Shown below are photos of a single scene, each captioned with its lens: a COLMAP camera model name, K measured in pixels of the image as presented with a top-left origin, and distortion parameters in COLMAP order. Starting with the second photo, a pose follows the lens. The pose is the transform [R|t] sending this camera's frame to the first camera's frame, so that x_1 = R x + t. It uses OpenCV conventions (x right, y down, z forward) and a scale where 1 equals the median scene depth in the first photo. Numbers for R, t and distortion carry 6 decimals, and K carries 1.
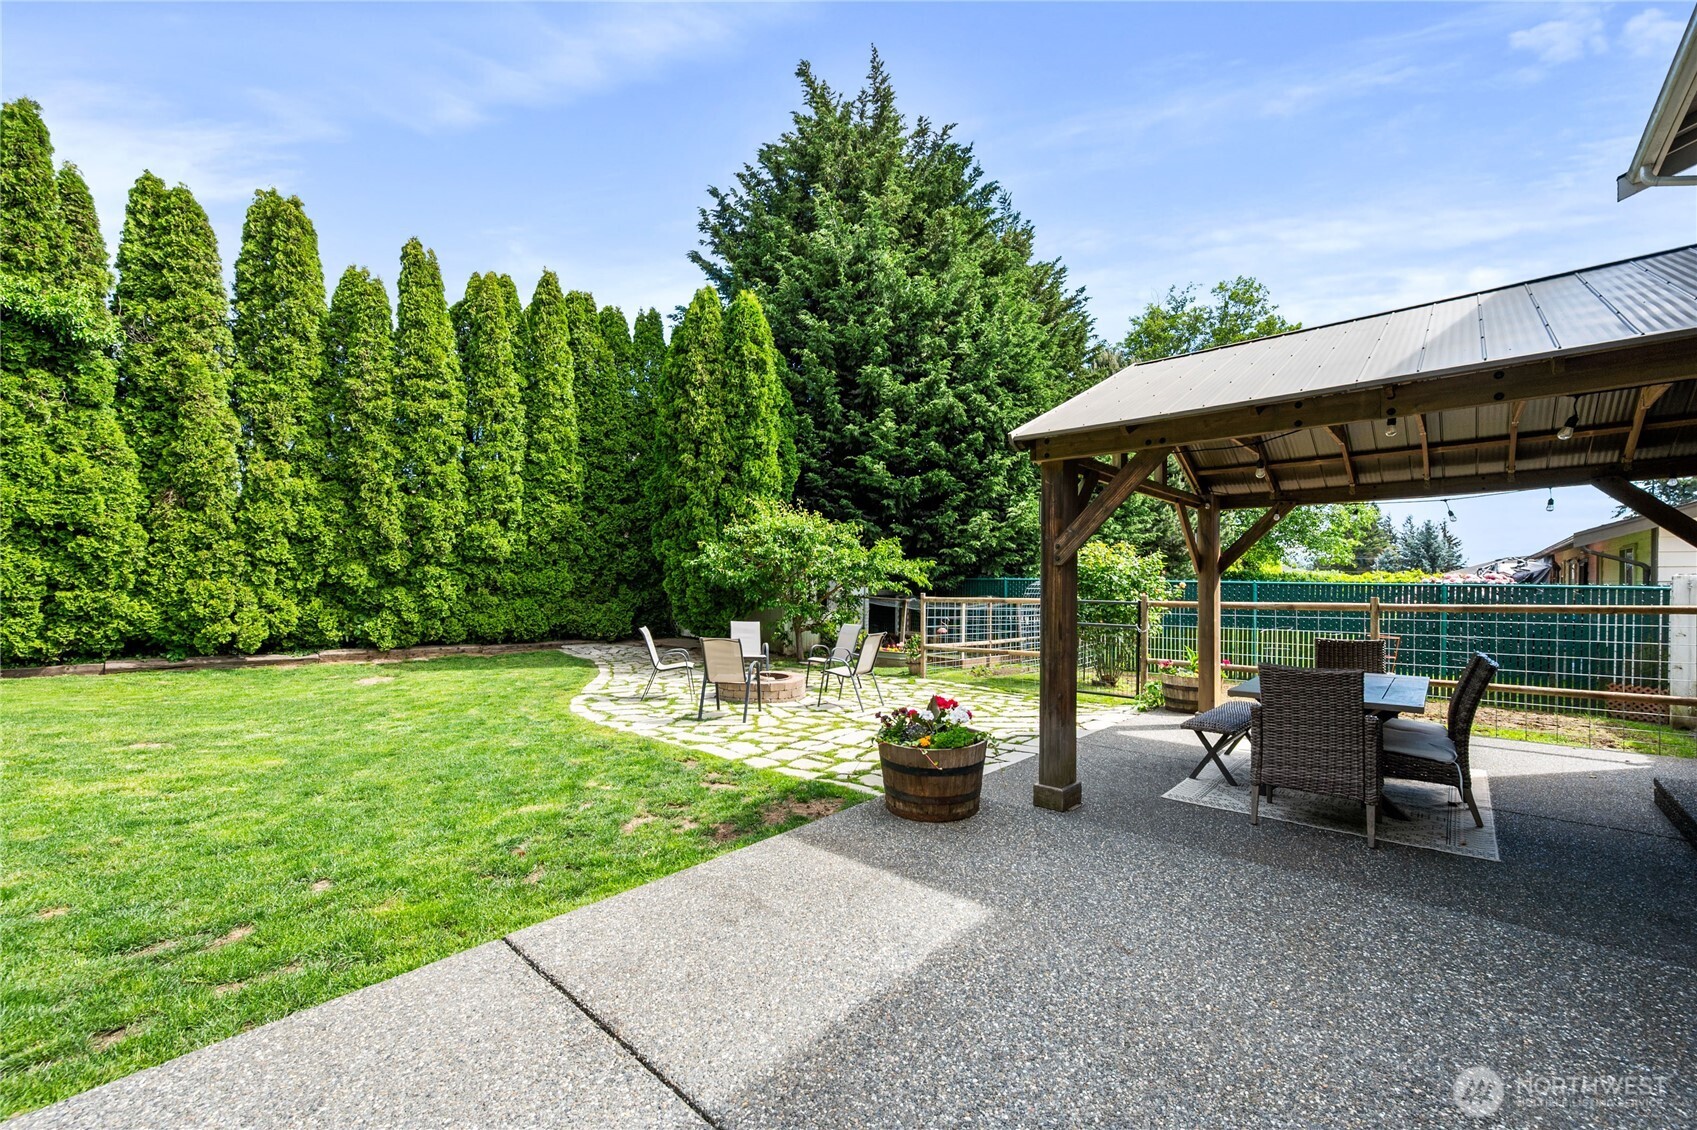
lens RADIAL K [[665.4, 0, 848.5], [0, 665.4, 565.0], [0, 0, 1]] dist [0.001717, -0.000153]
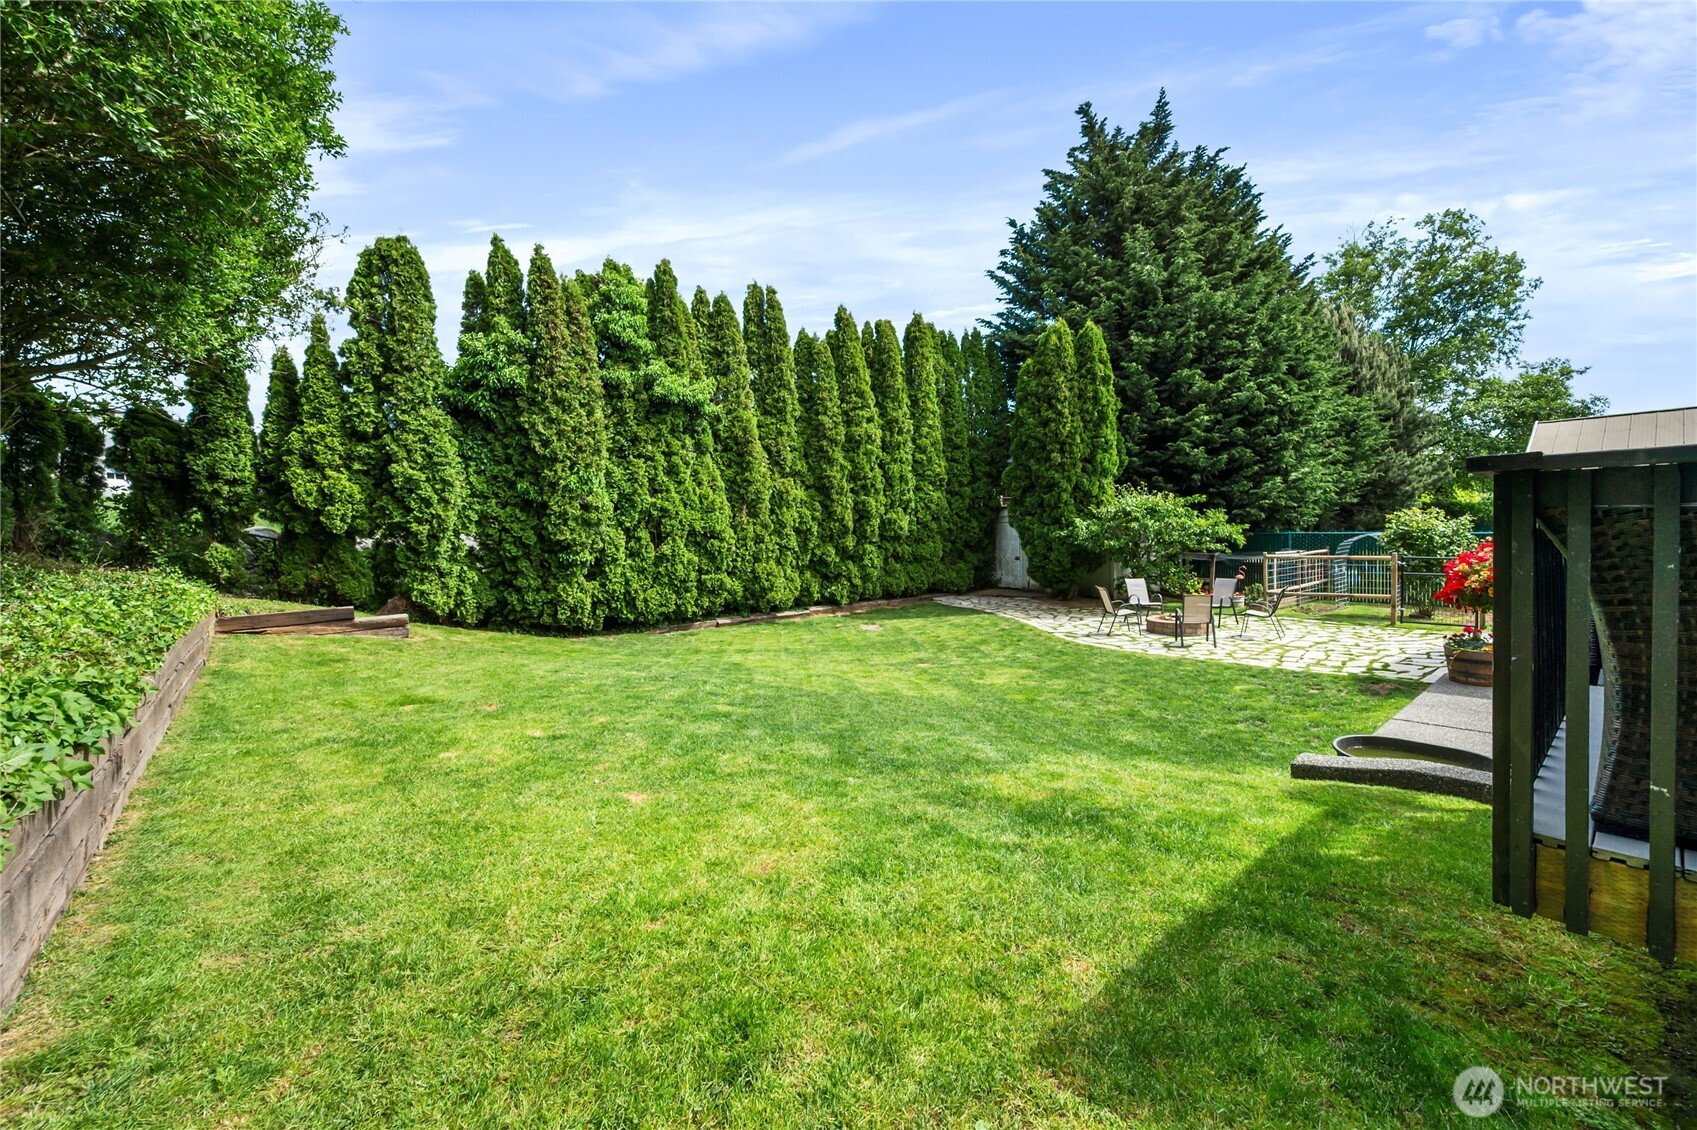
lens RADIAL K [[701.5, 0, 825.3], [0, 701.5, 534.1], [0, 0, 1]] dist [0.014217, -0.009963]
pose [[0.990981, -0.040494, -0.127737, -0.523918], [0.047104, 0.997680, 0.049154, -0.095313], [0.125450, -0.054728, 0.990589, -0.453189]]
